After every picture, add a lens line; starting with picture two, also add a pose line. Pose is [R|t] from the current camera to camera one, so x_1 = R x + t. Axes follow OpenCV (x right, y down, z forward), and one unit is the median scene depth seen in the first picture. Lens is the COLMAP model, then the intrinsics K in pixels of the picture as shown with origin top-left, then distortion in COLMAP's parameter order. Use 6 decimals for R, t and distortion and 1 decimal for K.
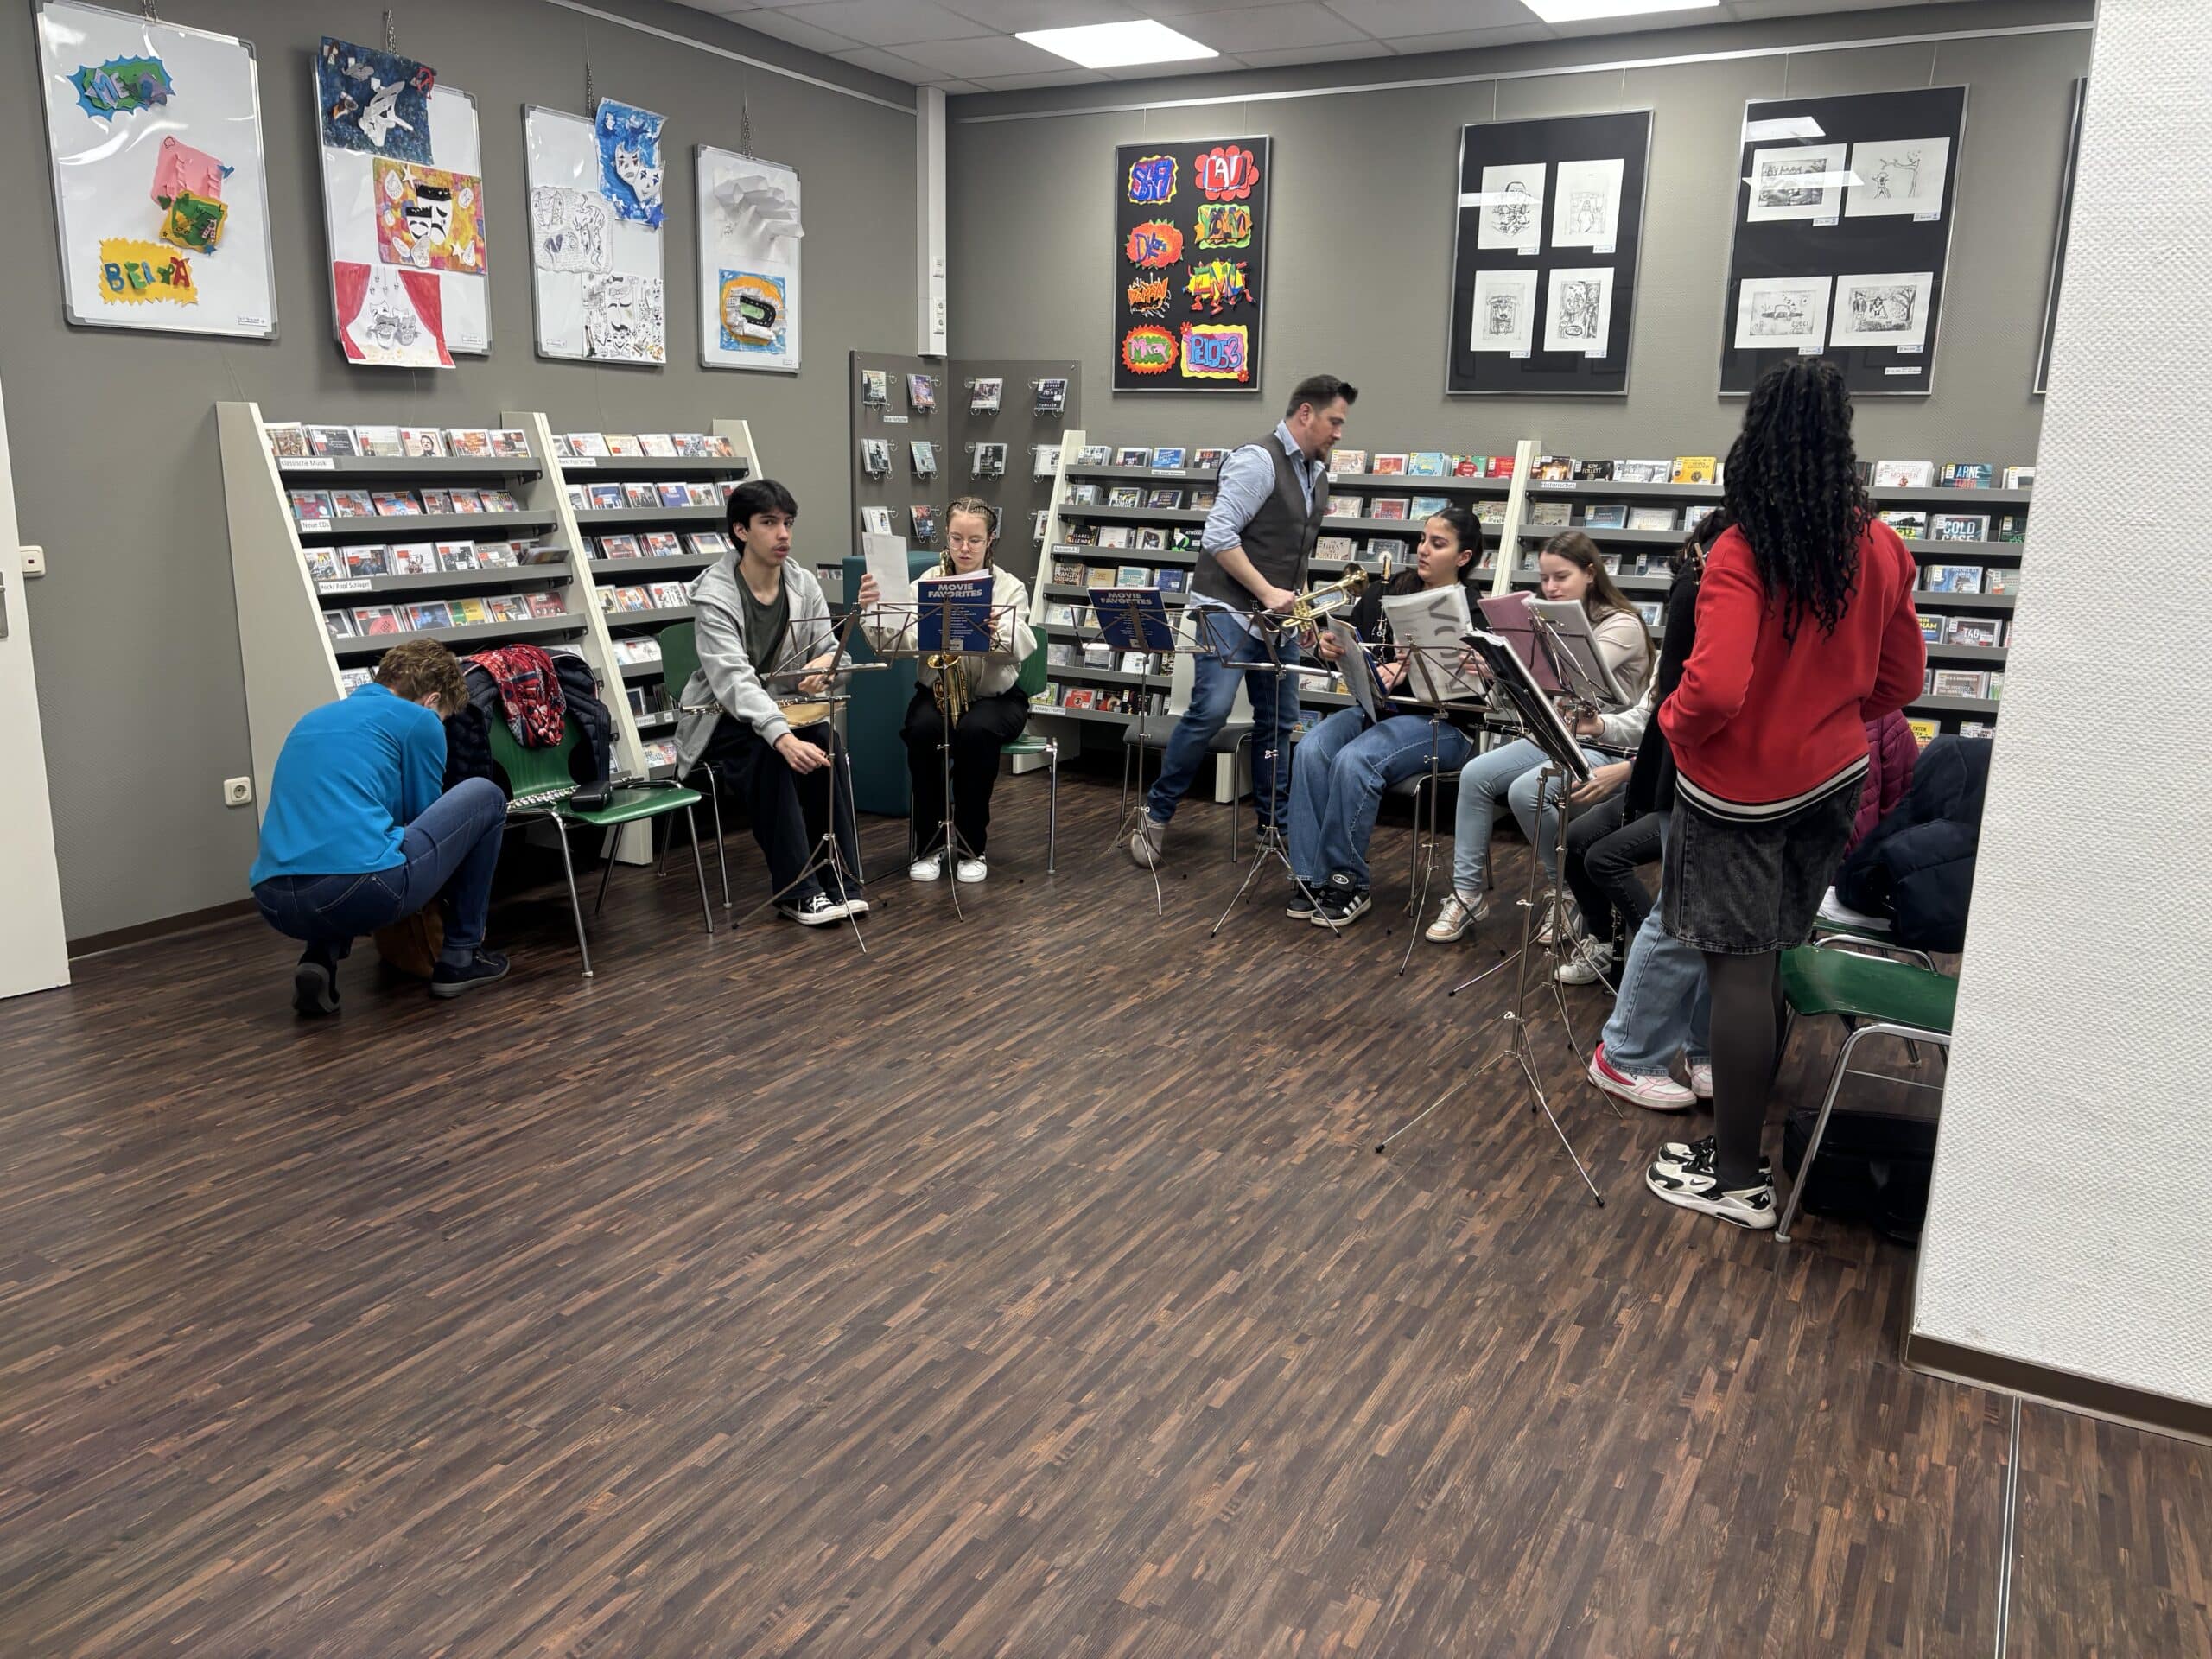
lens RADIAL K [[1723.2, 0, 1106.0], [0, 1723.2, 829.5], [0, 0, 1]] dist [0.114520, -0.154874]
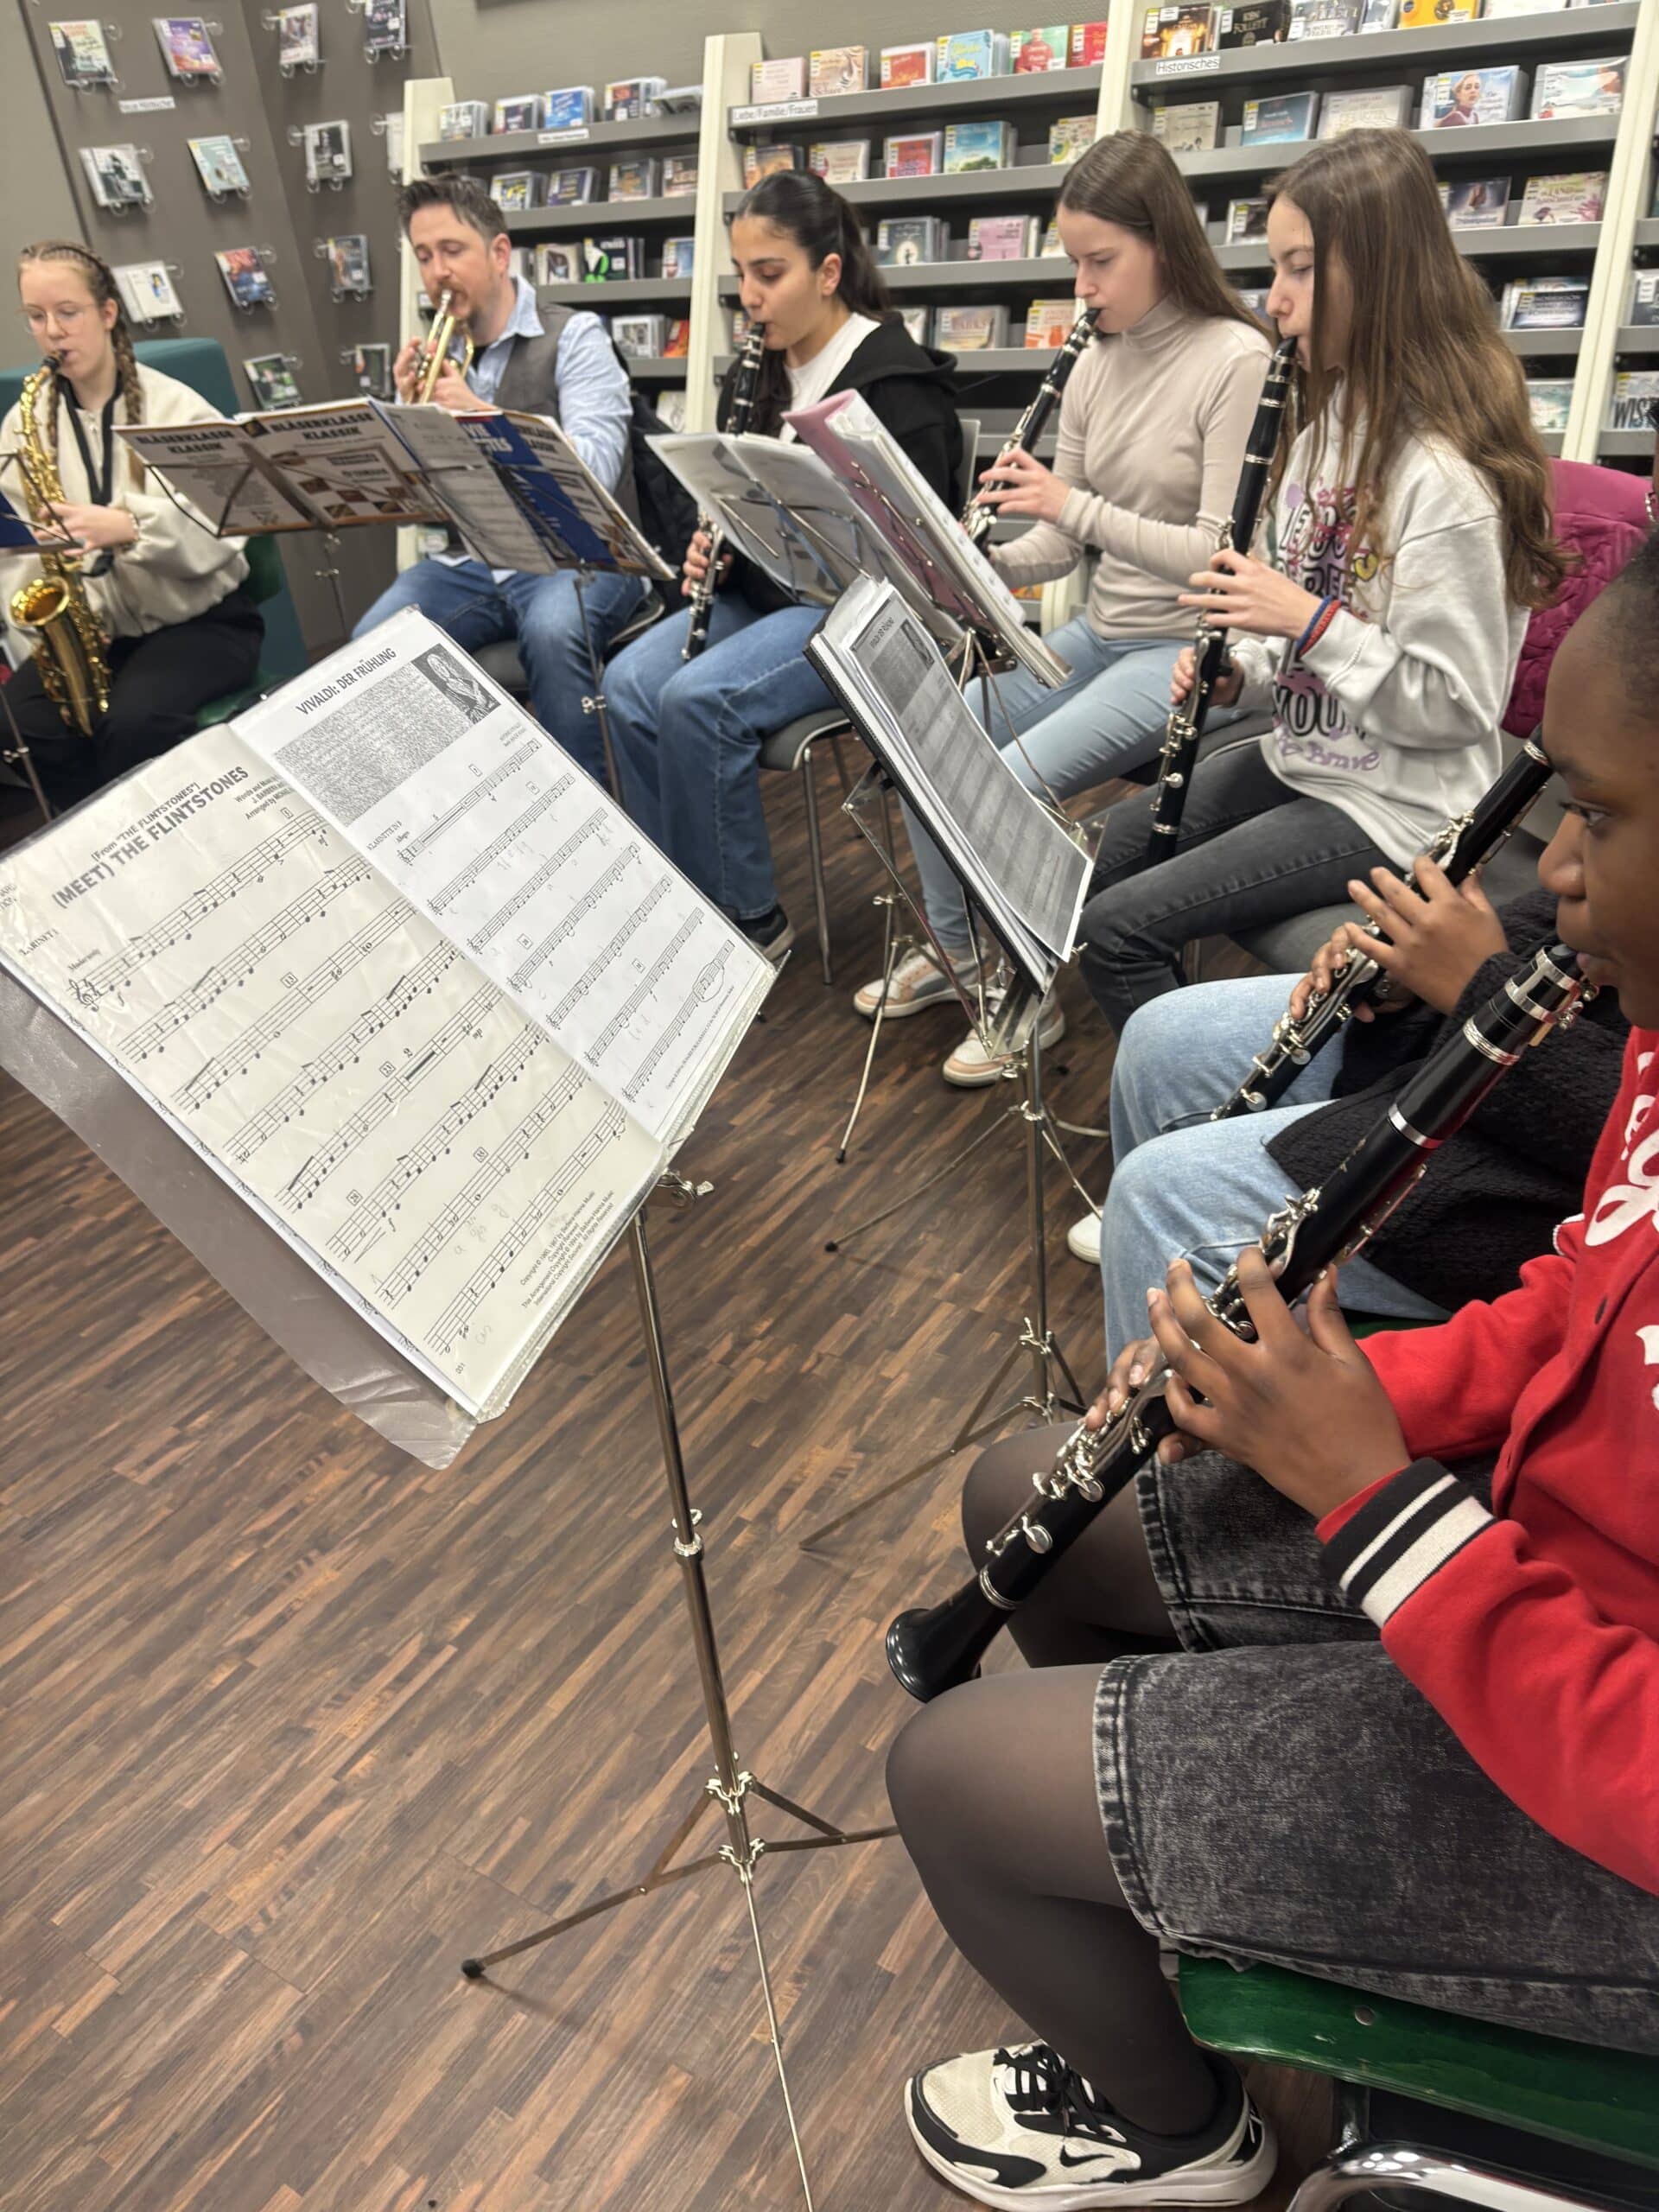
lens RADIAL K [[1671.8, 0, 829.5], [0, 1671.8, 1106.0], [0, 0, 1]] dist [0.088863, -0.113401]
pose [[0.988587, -0.067261, -0.134800, 0.180759], [0.105634, 0.947458, 0.301935, -0.058676], [0.107409, -0.312729, 0.943750, 0.359771]]
